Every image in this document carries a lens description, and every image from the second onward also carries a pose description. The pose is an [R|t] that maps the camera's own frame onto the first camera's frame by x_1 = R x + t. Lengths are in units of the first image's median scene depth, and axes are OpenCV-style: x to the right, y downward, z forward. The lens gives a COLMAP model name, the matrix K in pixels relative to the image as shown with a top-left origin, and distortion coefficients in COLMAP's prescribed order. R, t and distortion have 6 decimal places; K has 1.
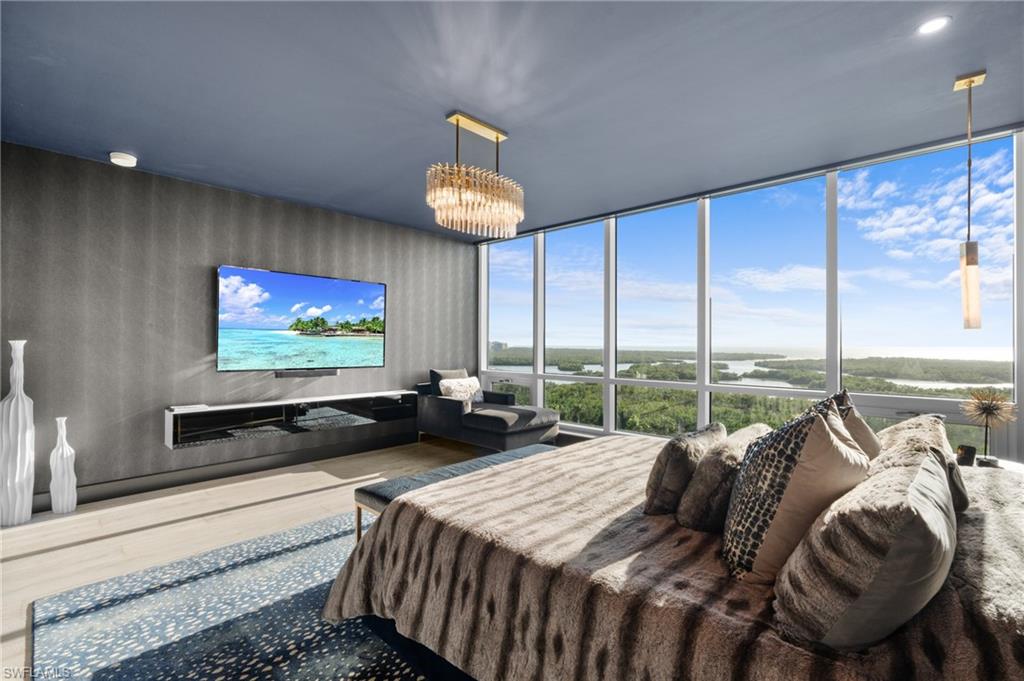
lens RADIAL K [[462.2, 0, 510.8], [0, 462.2, 341.8], [0, 0, 1]] dist [-0.013694, -0.000129]
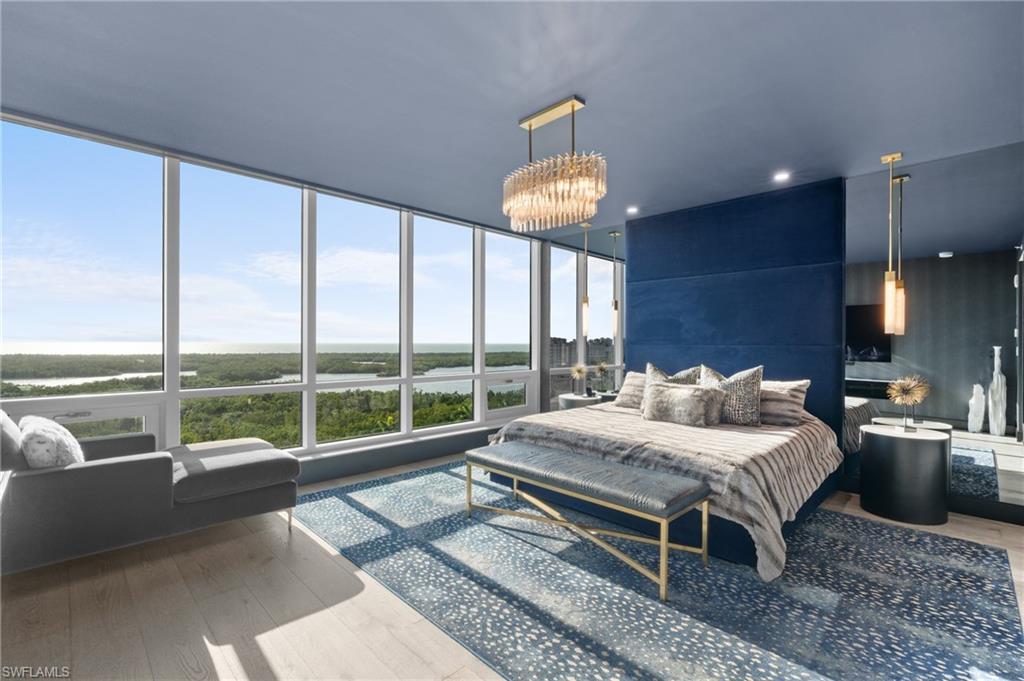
lens RADIAL K [[462.2, 0, 510.8], [0, 462.2, 341.8], [0, 0, 1]] dist [-0.013694, -0.000129]
pose [[0.024015, -0.008129, 0.999679, -0.876005], [-0.001799, 0.999965, 0.008174, -0.003740], [-0.999710, -0.001994, 0.024000, 0.895426]]
